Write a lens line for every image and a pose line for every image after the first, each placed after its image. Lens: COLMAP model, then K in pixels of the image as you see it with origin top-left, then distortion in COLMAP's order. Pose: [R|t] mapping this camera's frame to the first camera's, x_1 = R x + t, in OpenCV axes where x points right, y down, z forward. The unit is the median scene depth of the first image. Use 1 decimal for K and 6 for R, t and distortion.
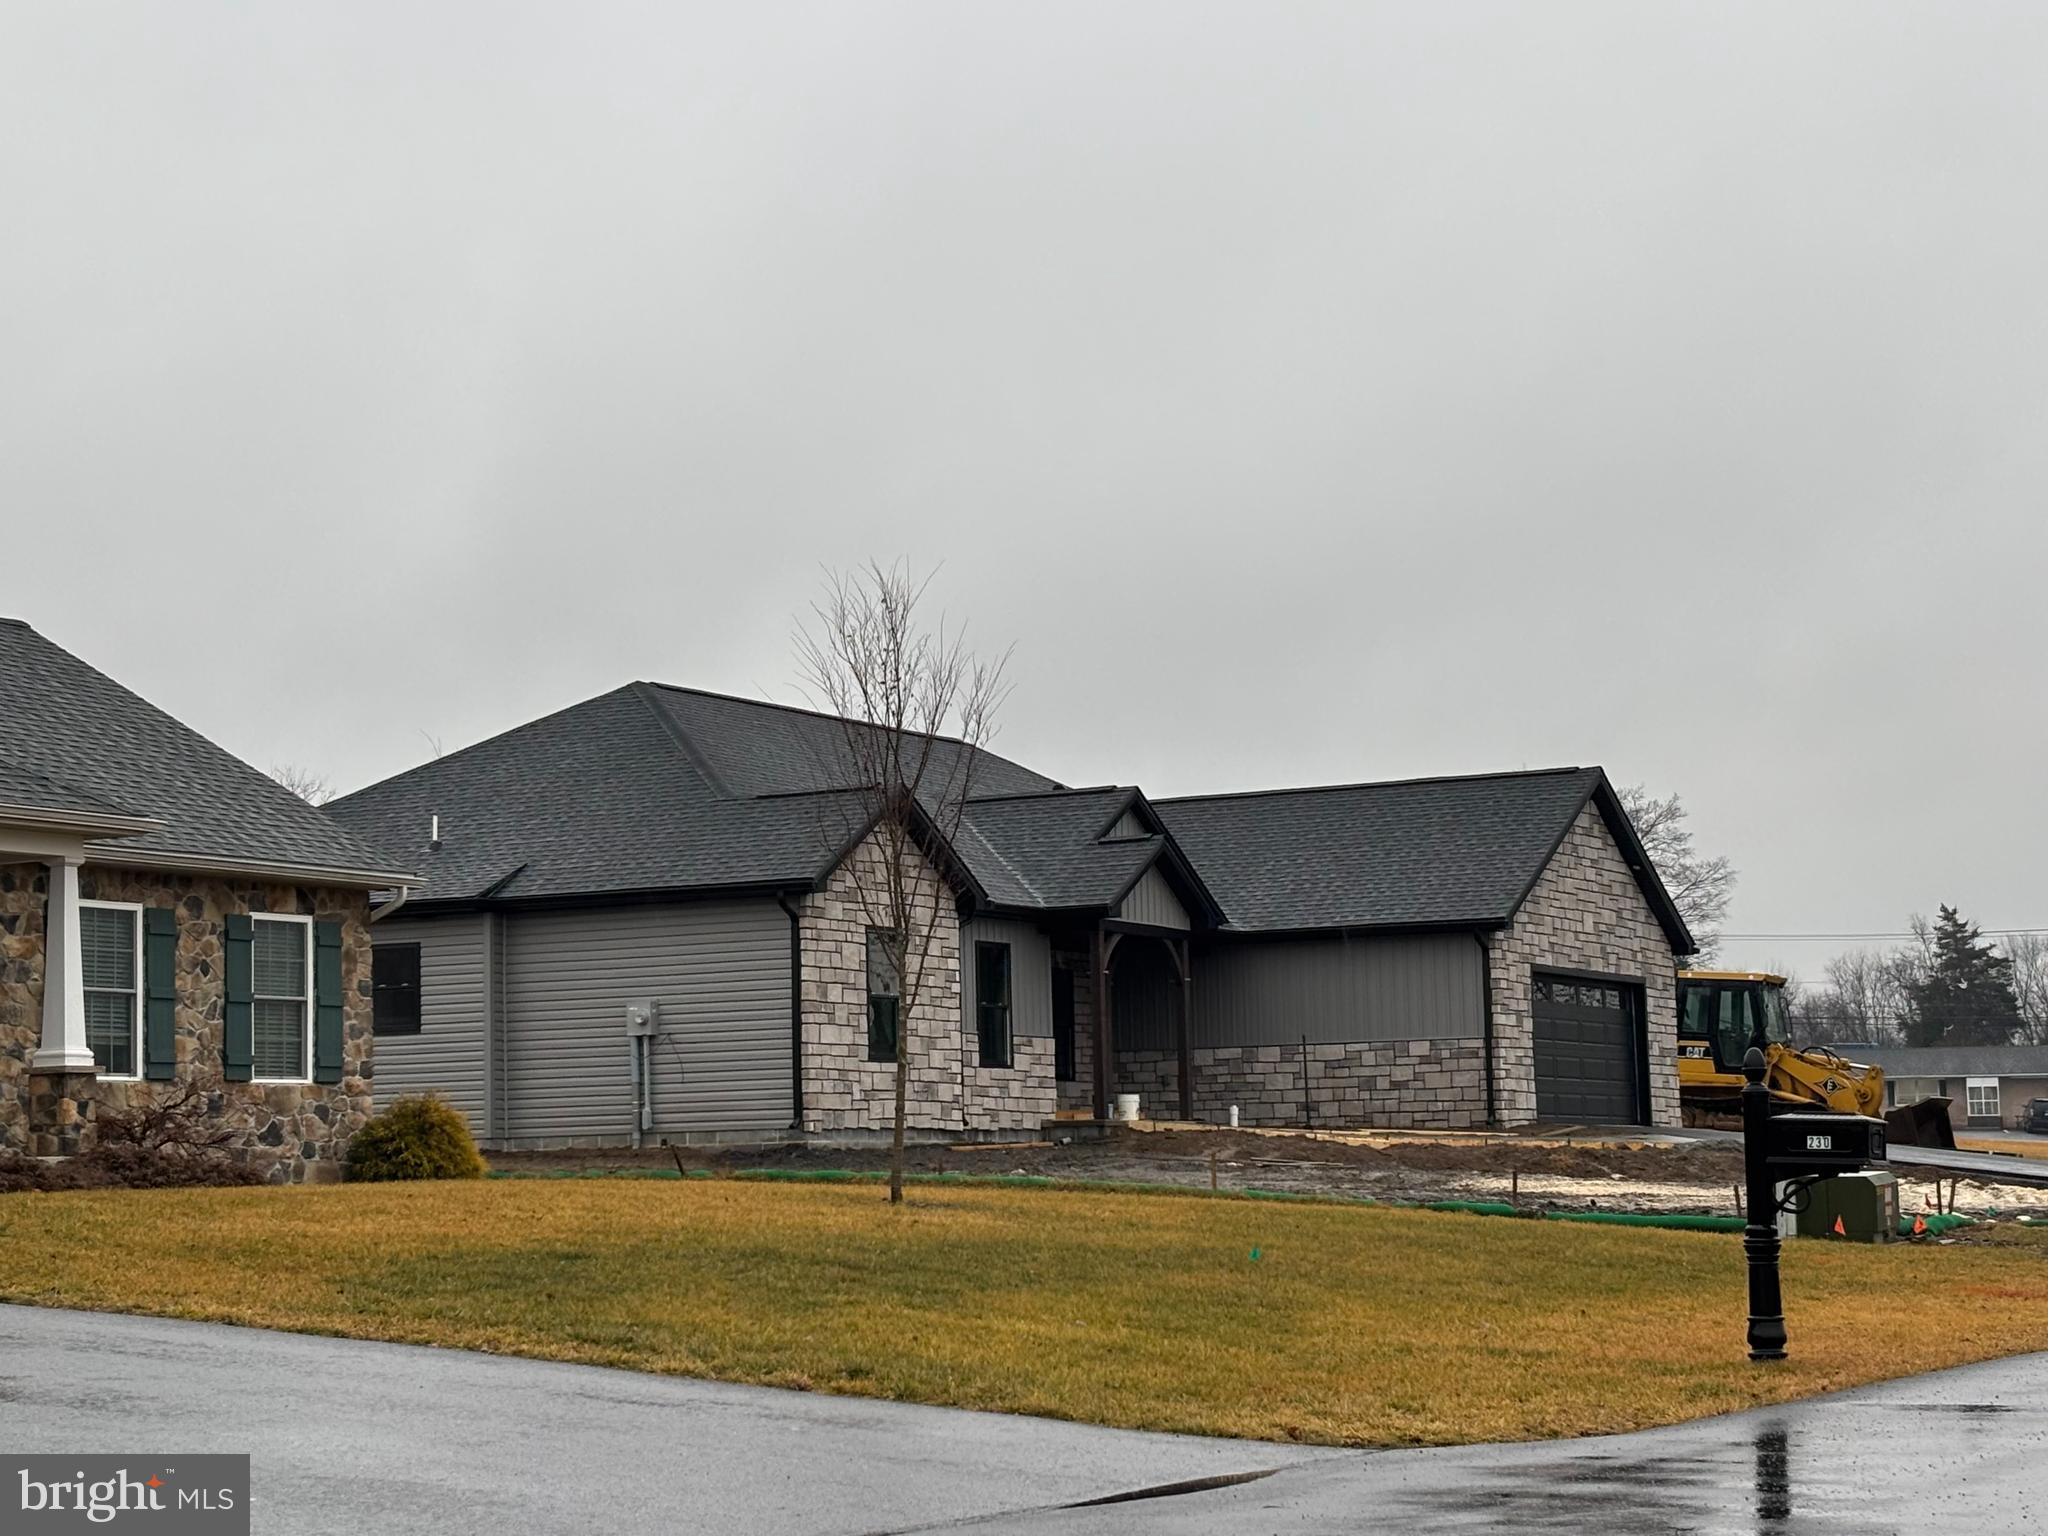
lens RADIAL K [[3686.2, 0, 1024.0], [0, 3686.2, 768.0], [0, 0, 1]] dist [0.222540, 0.052727]
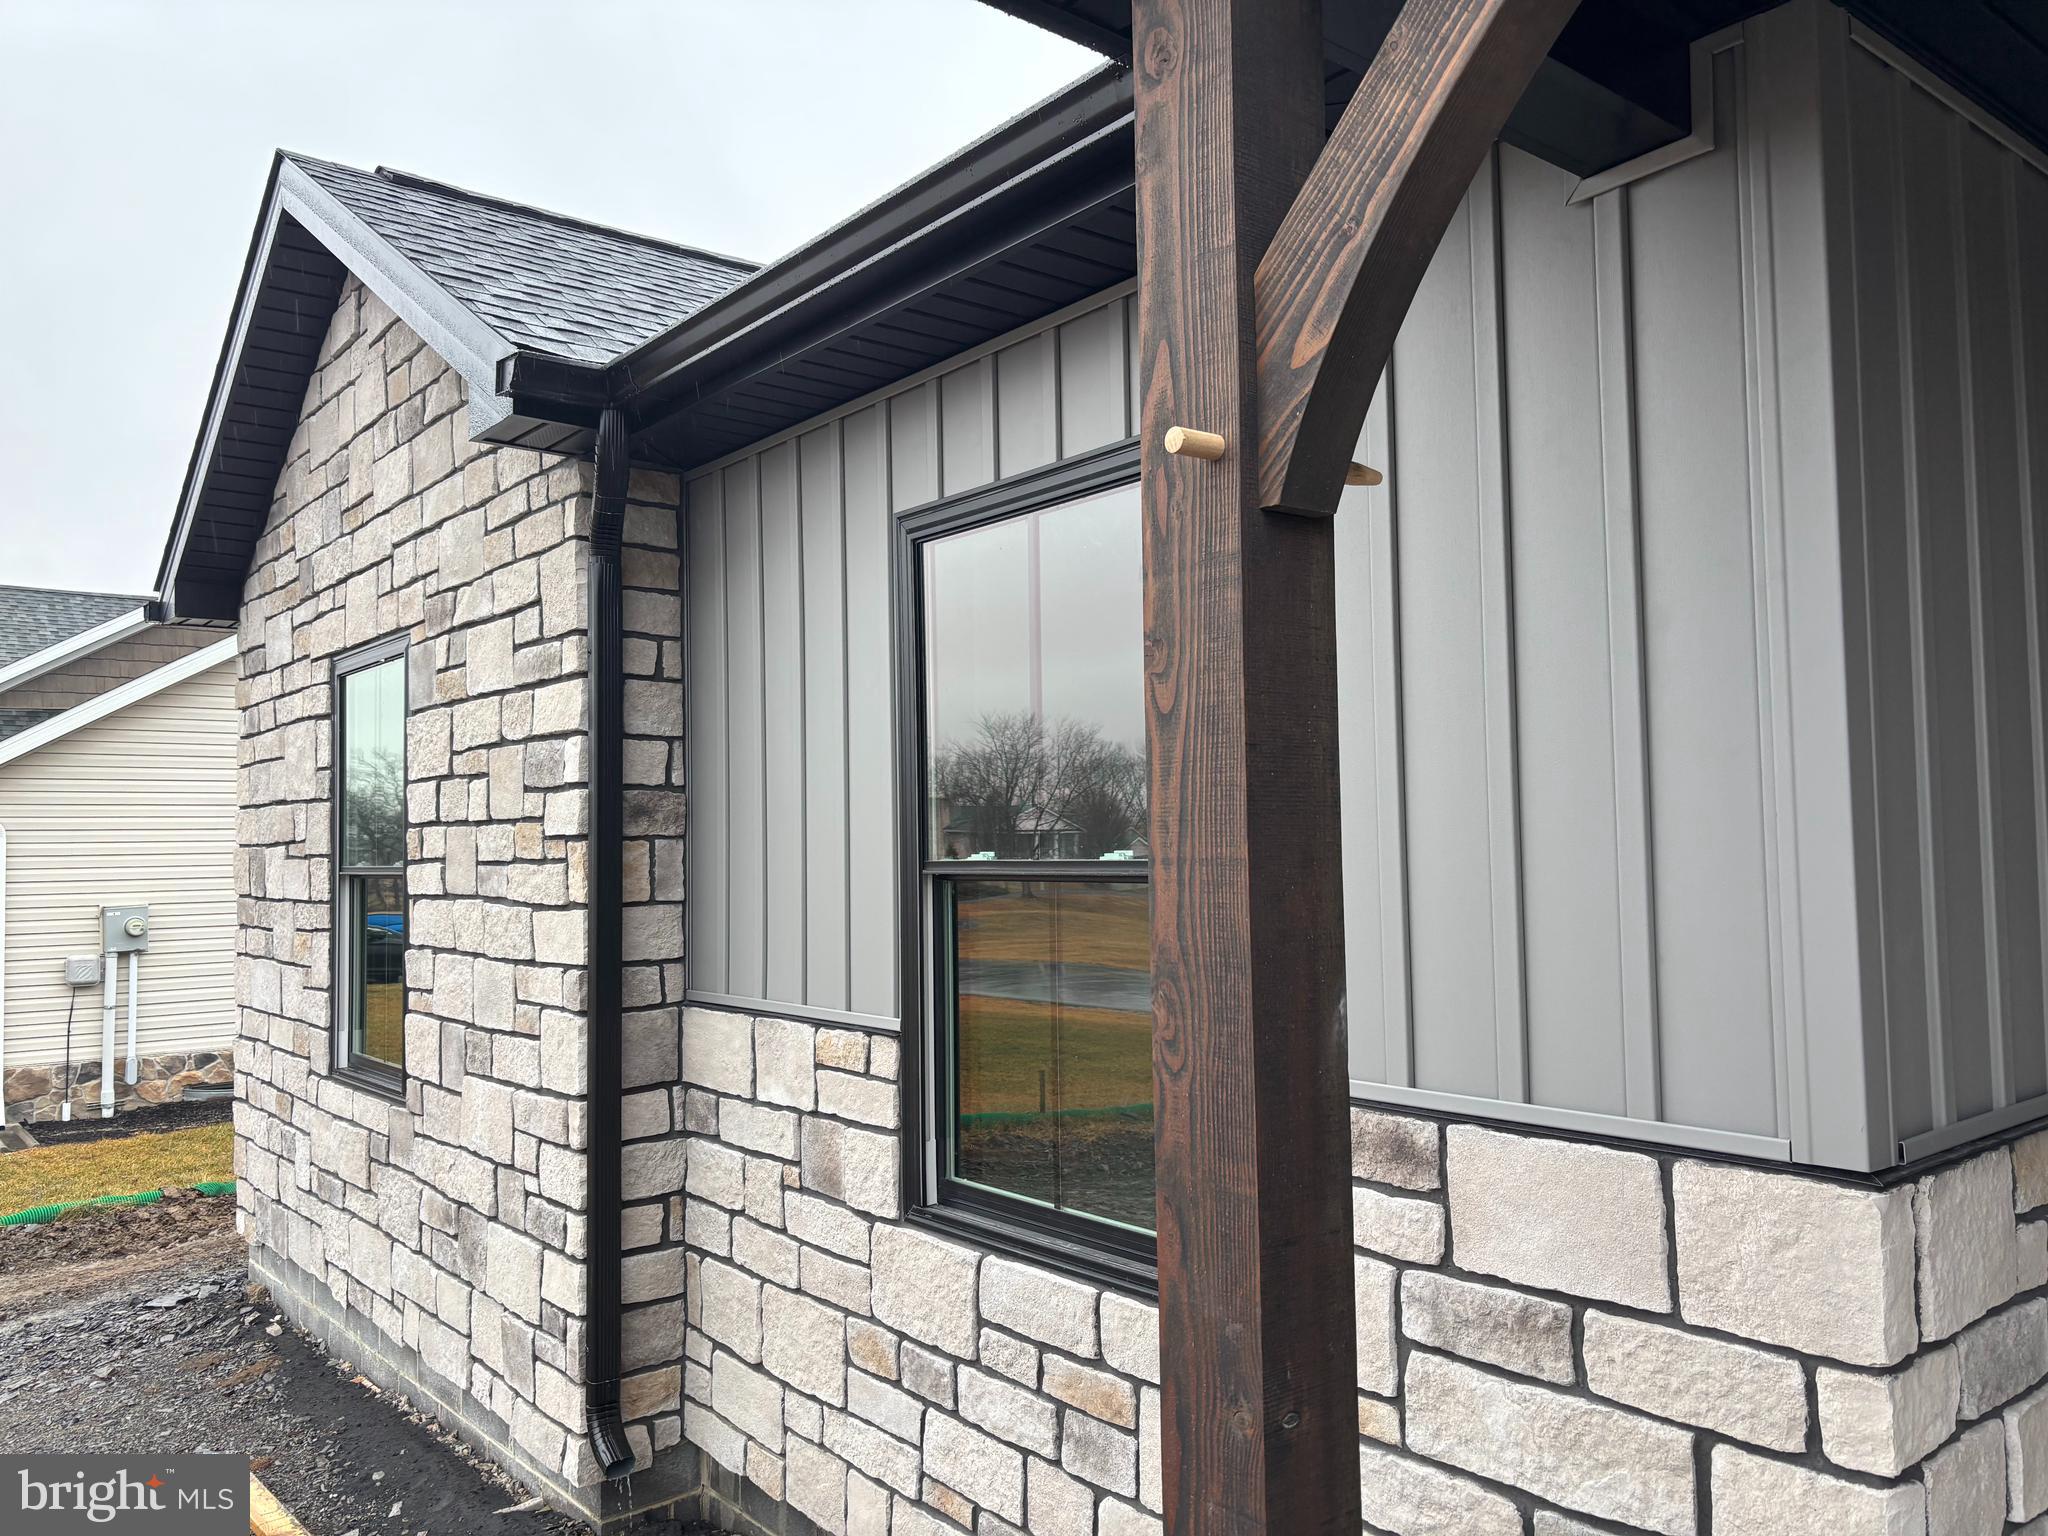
lens RADIAL K [[1541.3, 0, 1024.0], [0, 1541.3, 768.0], [0, 0, 1]] dist [0.073955, -0.094250]
pose [[-0.384634, -0.010601, -0.923008, 0.048958], [0.131552, 0.989098, -0.066180, 0.058092], [0.913647, -0.146878, -0.379046, 0.924567]]
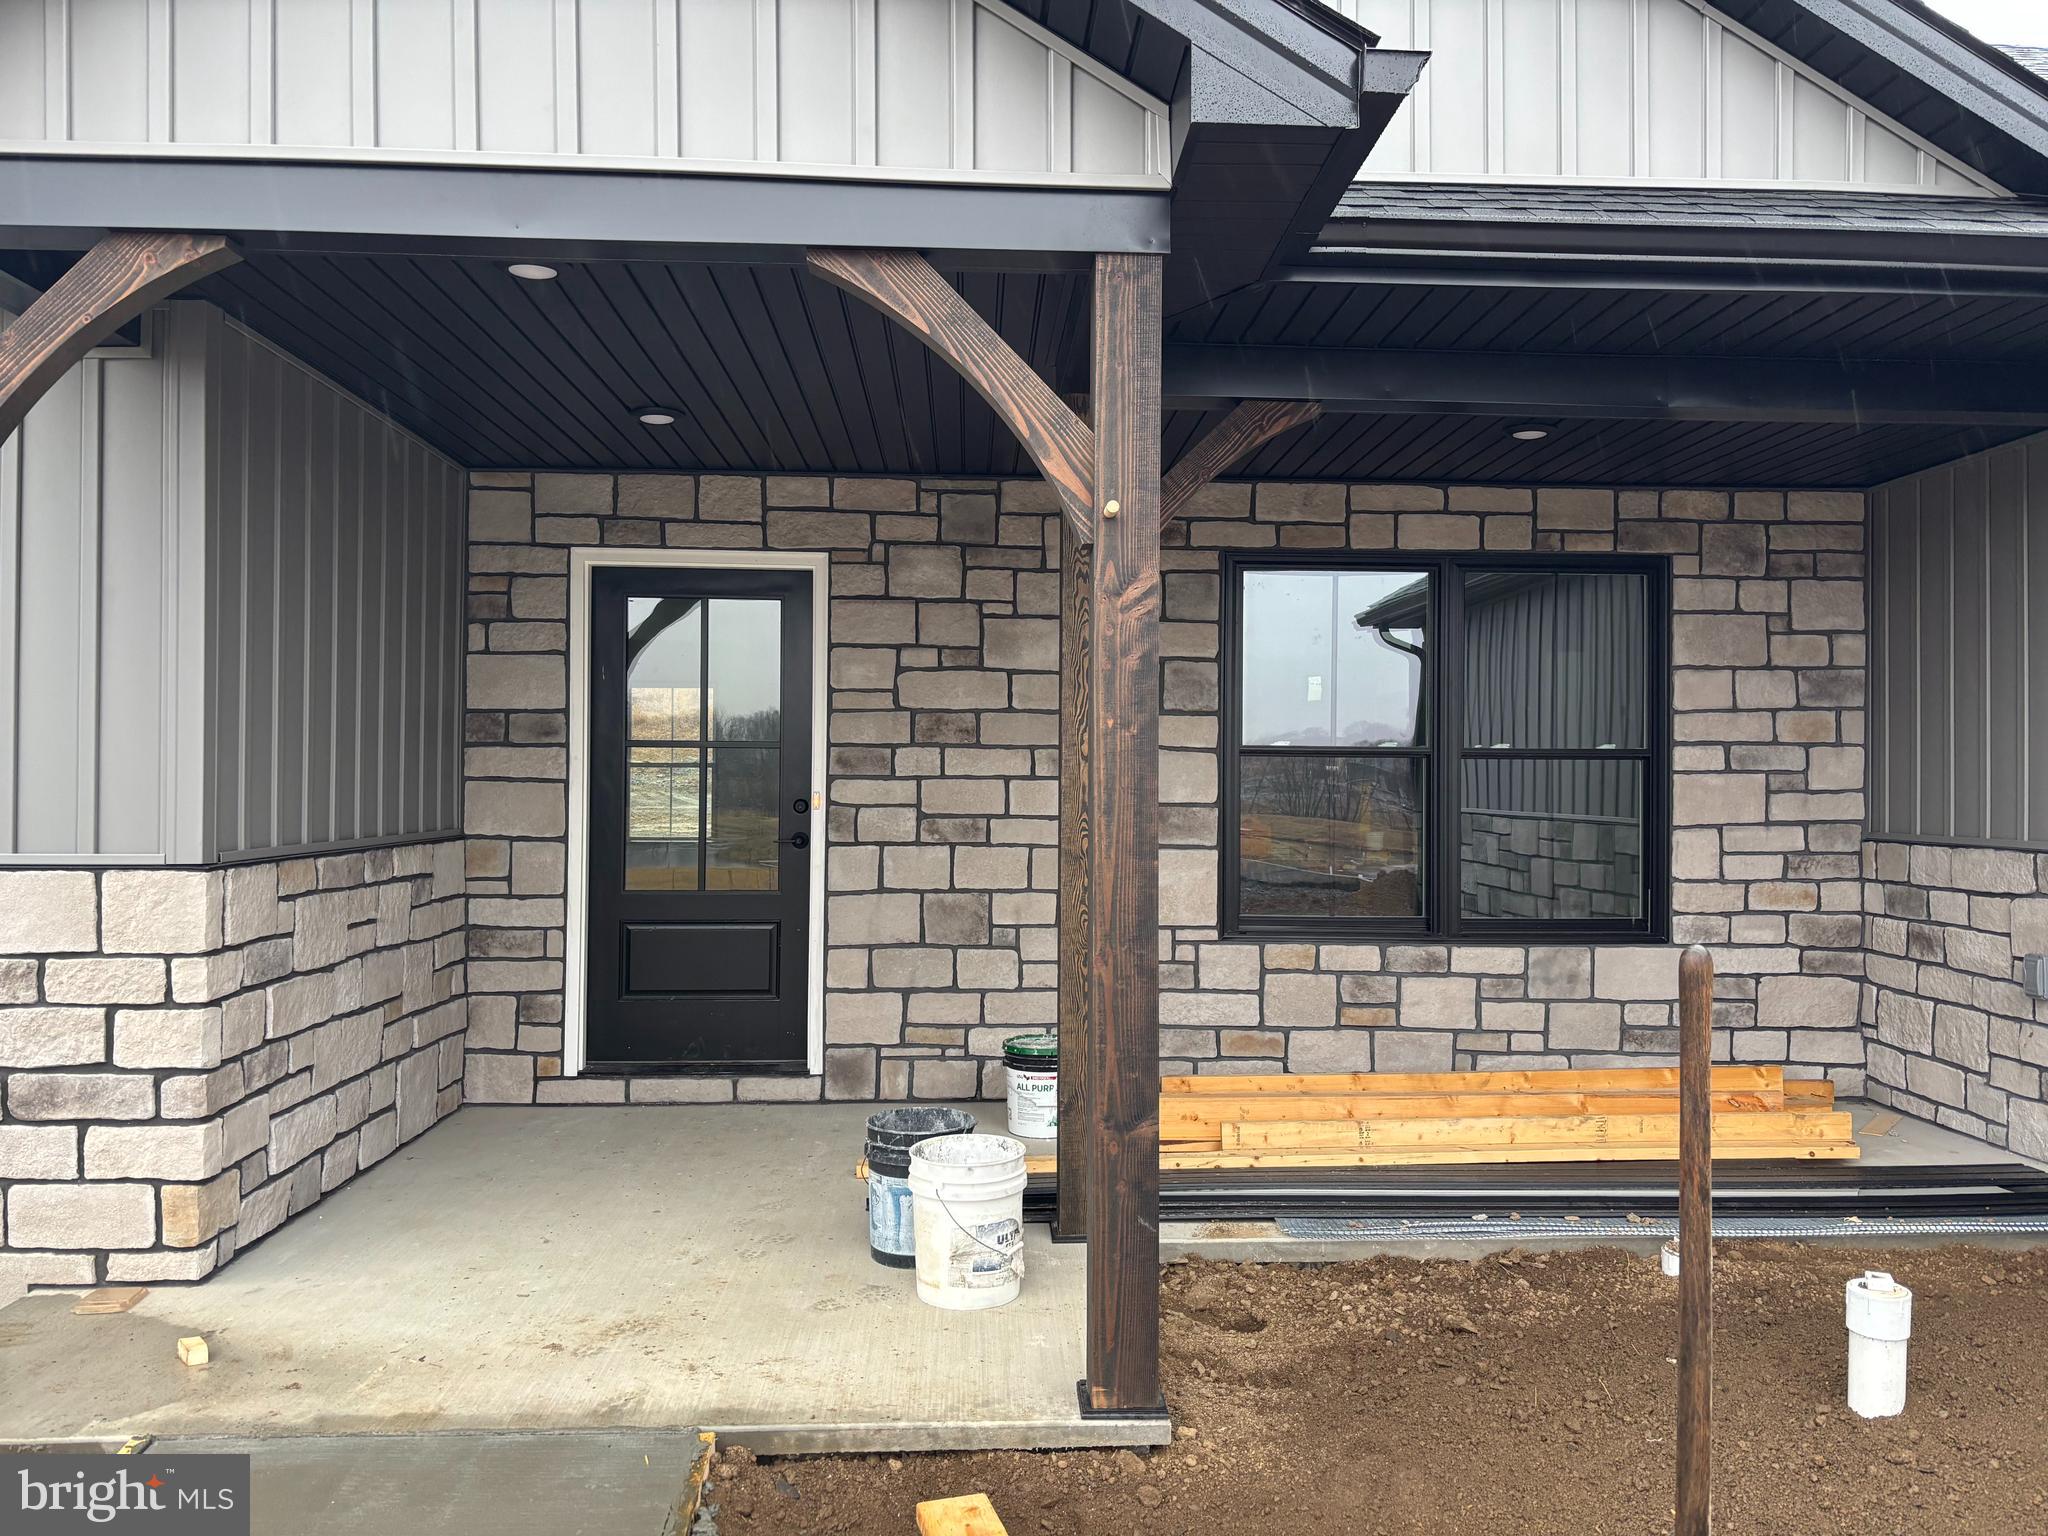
lens RADIAL K [[1541.3, 0, 1024.0], [0, 1541.3, 768.0], [0, 0, 1]] dist [0.073955, -0.094250]
pose [[0.511214, 0.018192, -0.859261, 0.094922], [0.078728, 0.994581, 0.067896, 0.060813], [0.855840, -0.102358, 0.507011, 0.923454]]
